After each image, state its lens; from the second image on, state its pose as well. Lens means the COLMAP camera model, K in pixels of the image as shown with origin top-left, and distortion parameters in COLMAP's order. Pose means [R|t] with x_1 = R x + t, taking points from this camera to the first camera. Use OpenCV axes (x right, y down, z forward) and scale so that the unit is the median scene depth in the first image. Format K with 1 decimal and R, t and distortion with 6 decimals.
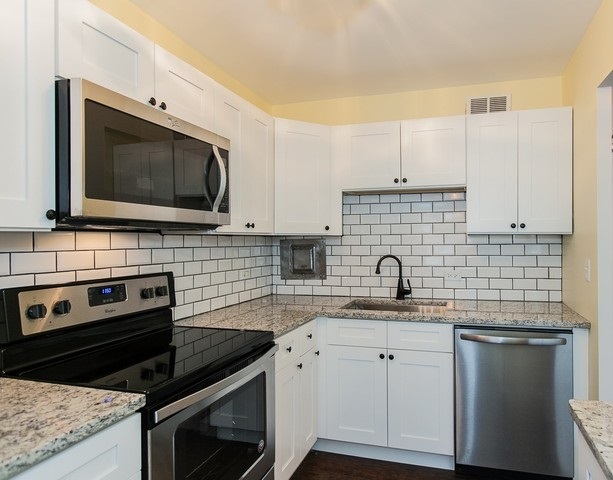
lens RADIAL K [[390.3, 0, 359.8], [0, 390.3, 241.2], [0, 0, 1]] dist [0.001061, -0.001936]
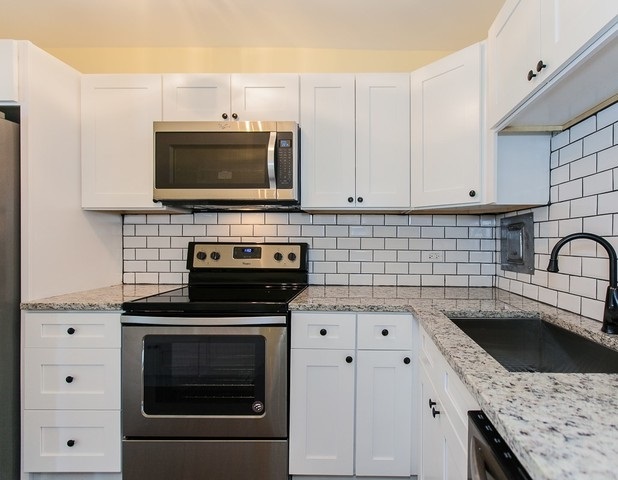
lens RADIAL K [[323.0, 0, 357.8], [0, 323.0, 240.4], [0, 0, 1]] dist [0.001350, 0.000390]
pose [[0.245208, 0.008300, -0.969435, 0.439755], [-0.009470, 0.999936, 0.006166, 0.048945], [0.969424, 0.007669, 0.245271, 0.713478]]
